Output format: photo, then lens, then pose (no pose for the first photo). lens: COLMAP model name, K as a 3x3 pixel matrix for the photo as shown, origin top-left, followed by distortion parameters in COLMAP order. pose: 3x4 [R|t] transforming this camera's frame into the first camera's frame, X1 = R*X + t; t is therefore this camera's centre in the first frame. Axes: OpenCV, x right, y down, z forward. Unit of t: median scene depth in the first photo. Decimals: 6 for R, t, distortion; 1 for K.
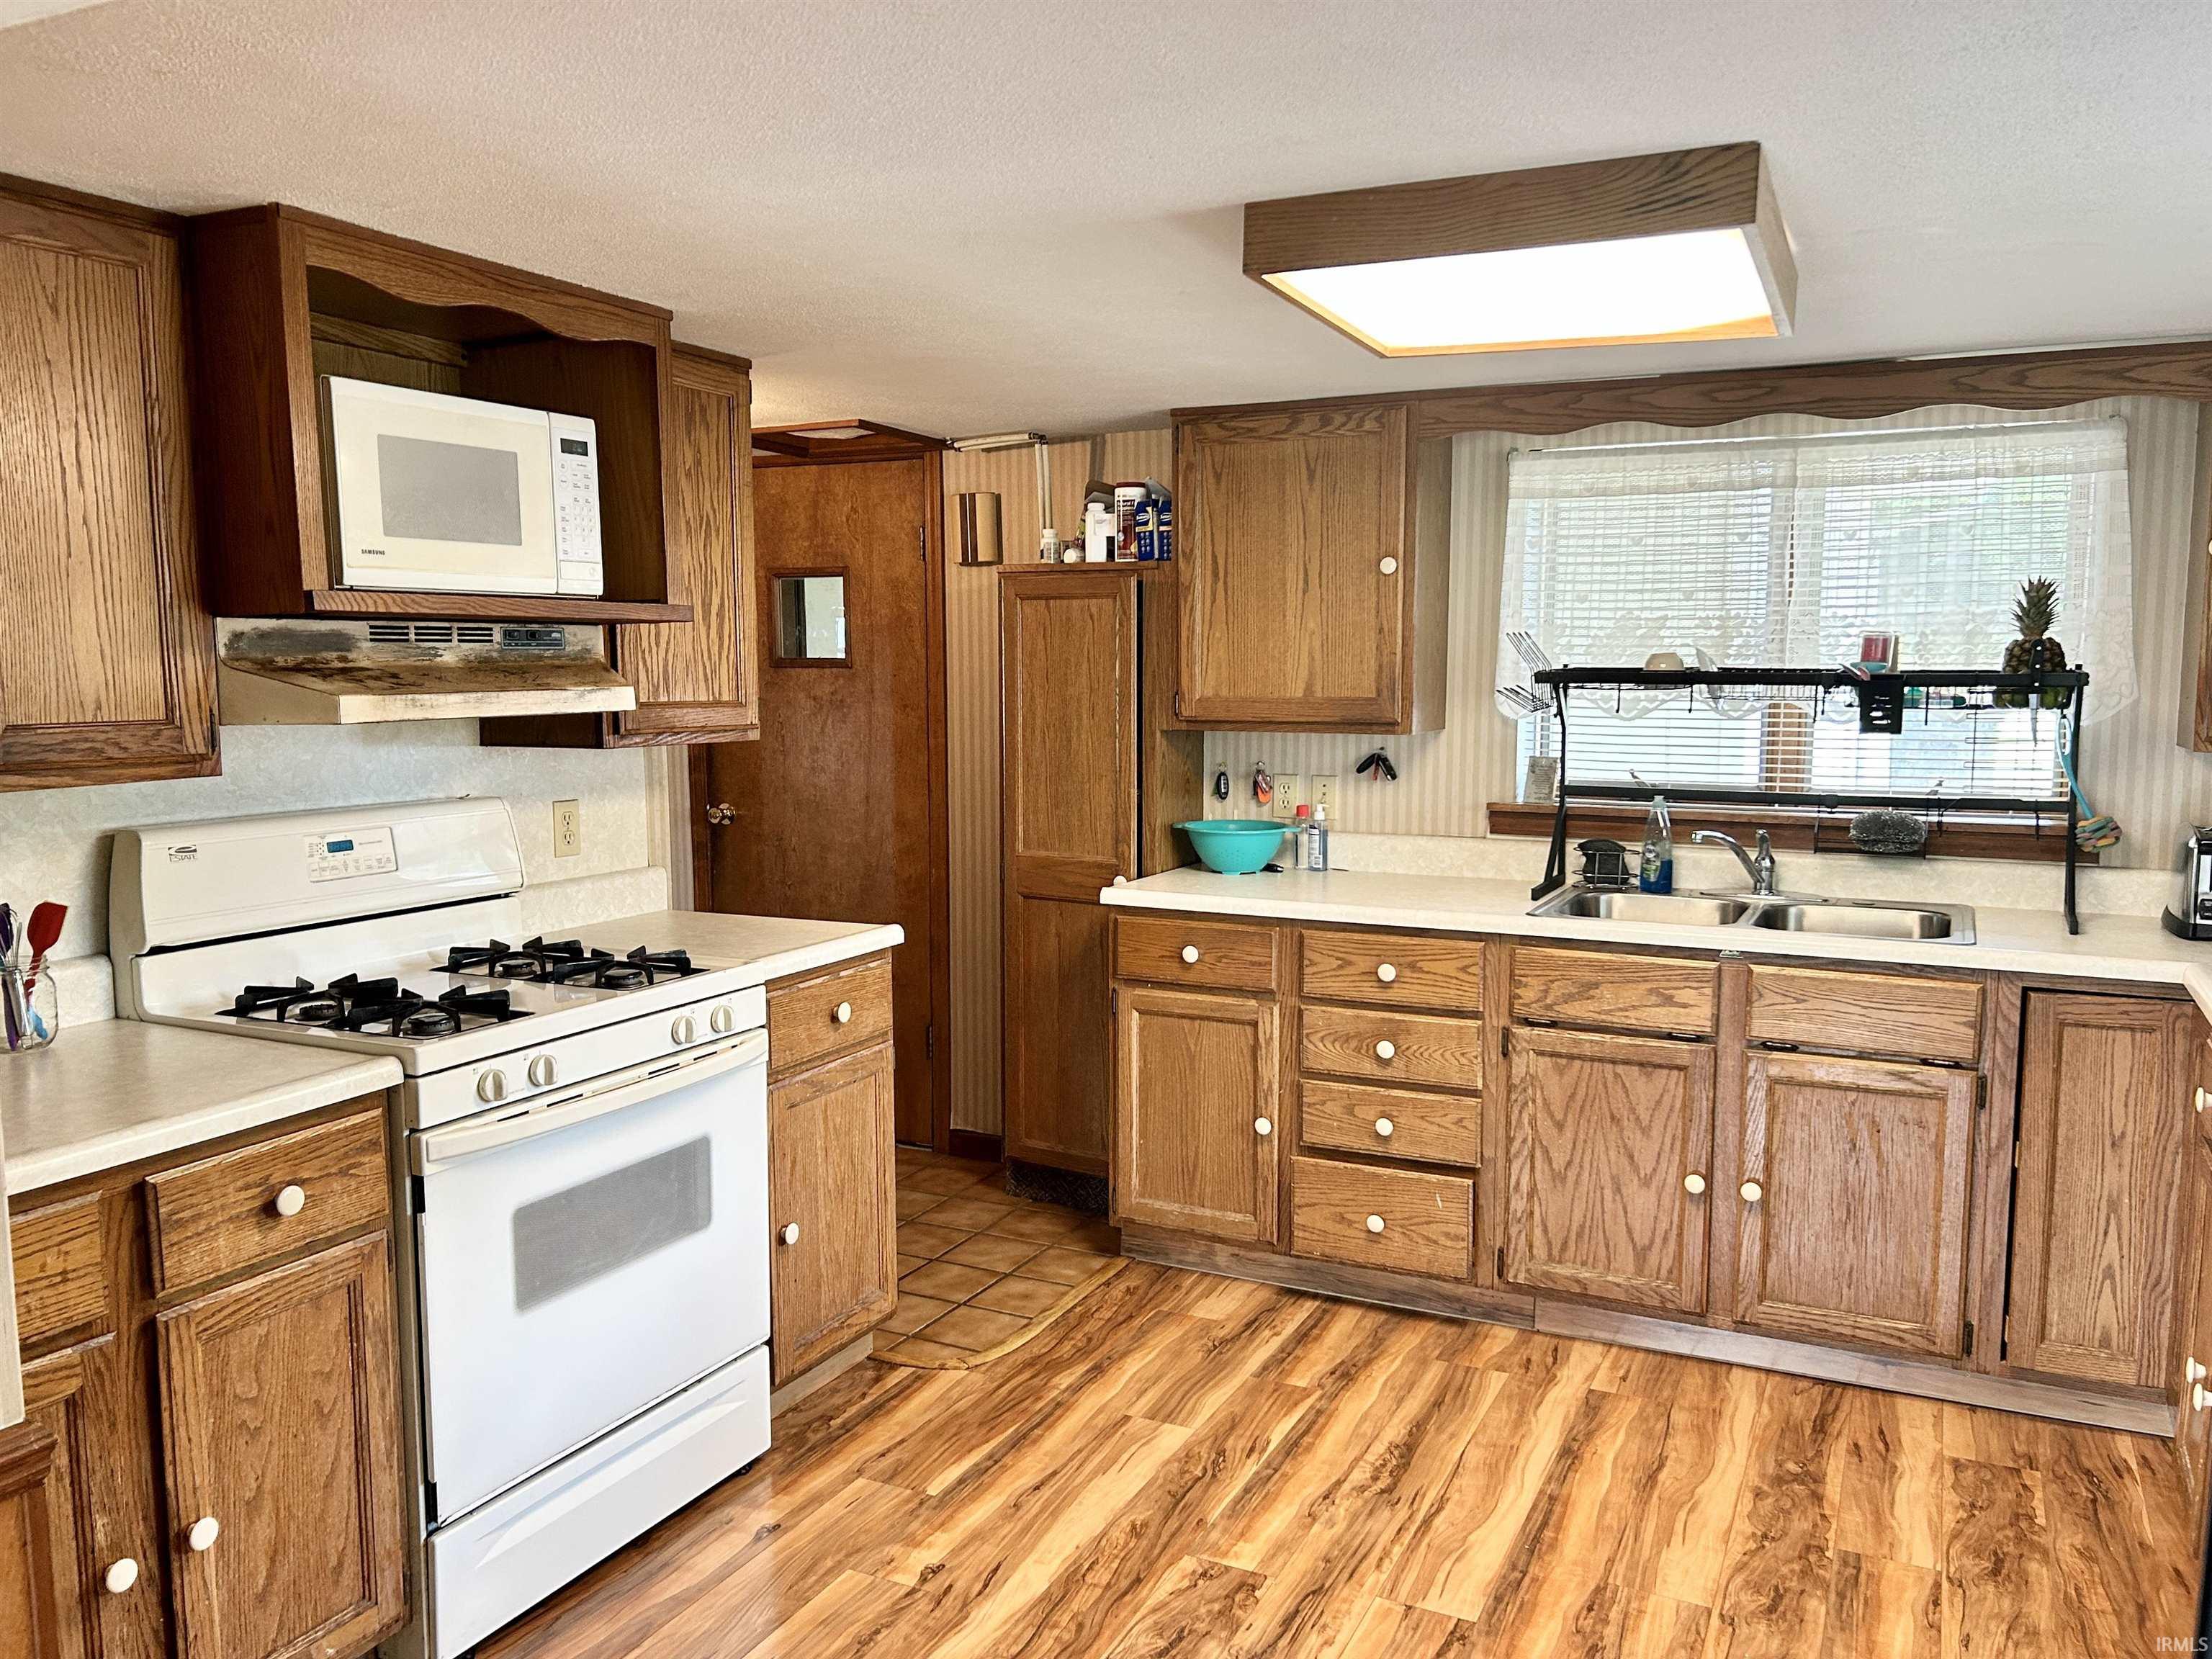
lens RADIAL K [[1683.7, 0, 1100.5], [0, 1683.7, 843.5], [0, 0, 1]] dist [0.071835, -0.099355]
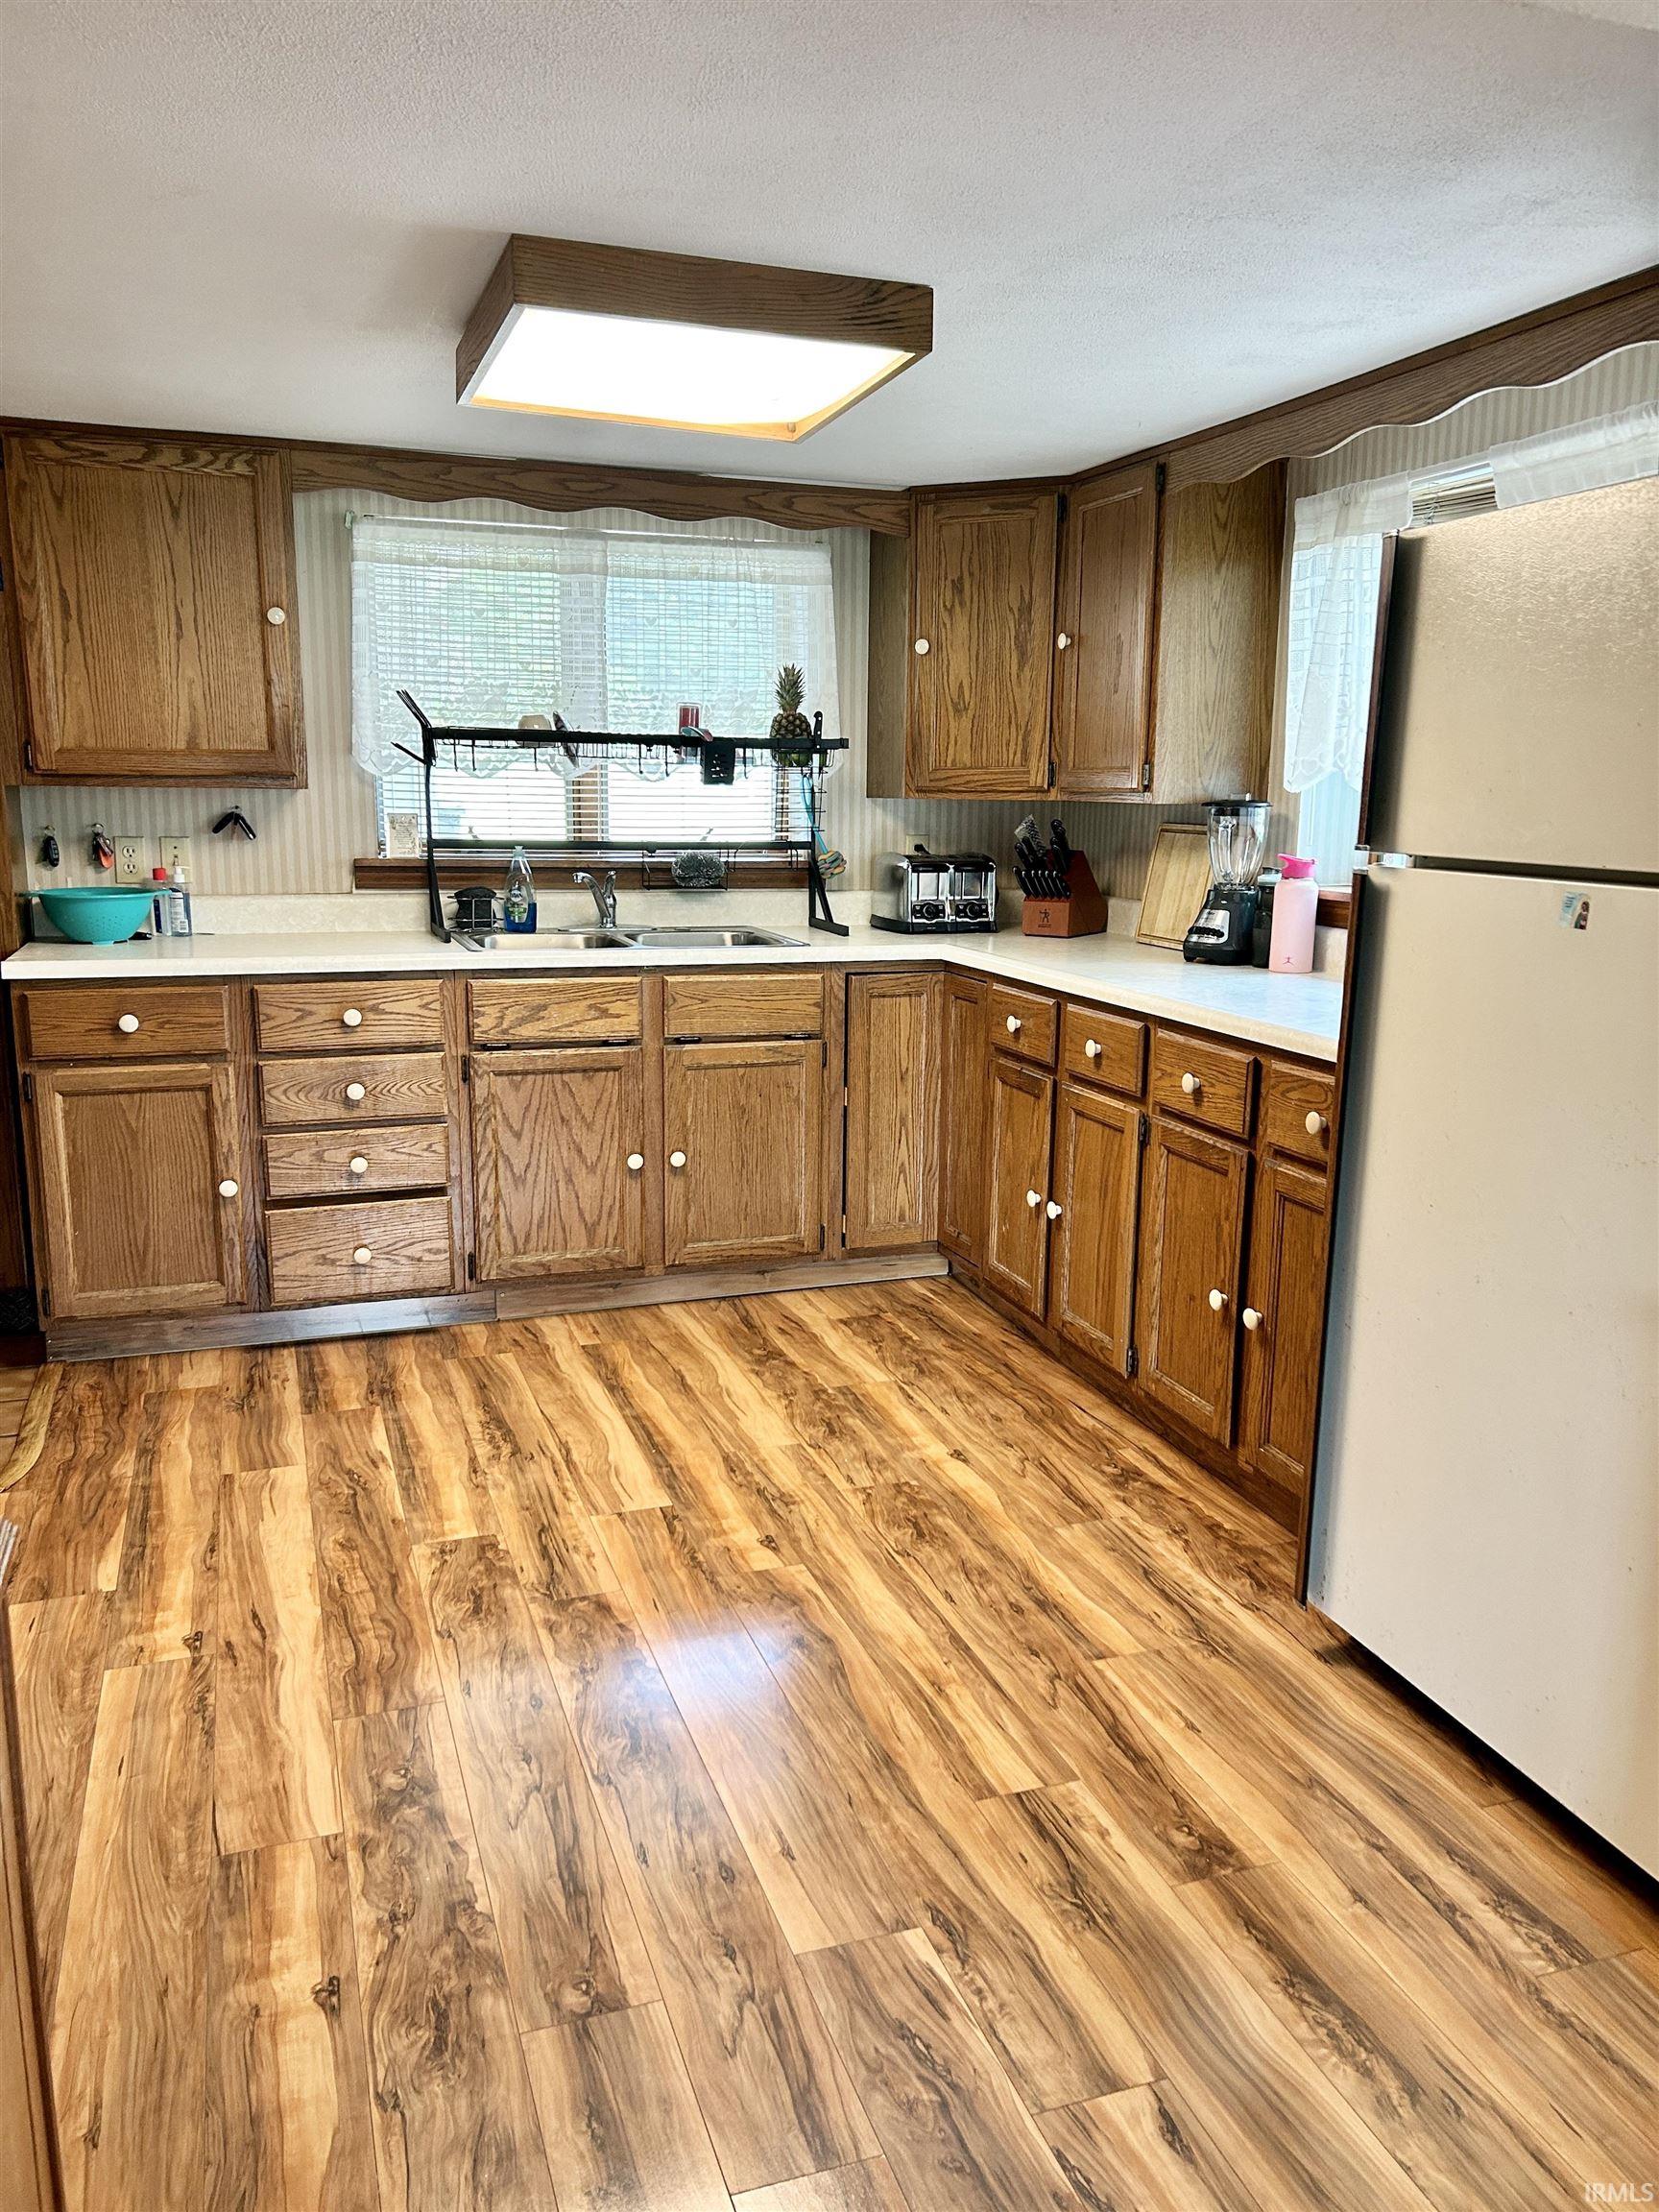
lens RADIAL K [[1653.3, 0, 827.2], [0, 1653.3, 1119.1], [0, 0, 1]] dist [0.076375, -0.122057]
pose [[0.701051, -0.133791, 0.700448, -0.372045], [0.065599, 0.990177, 0.123476, 0.032896], [-0.710087, -0.040614, 0.702941, 0.071875]]
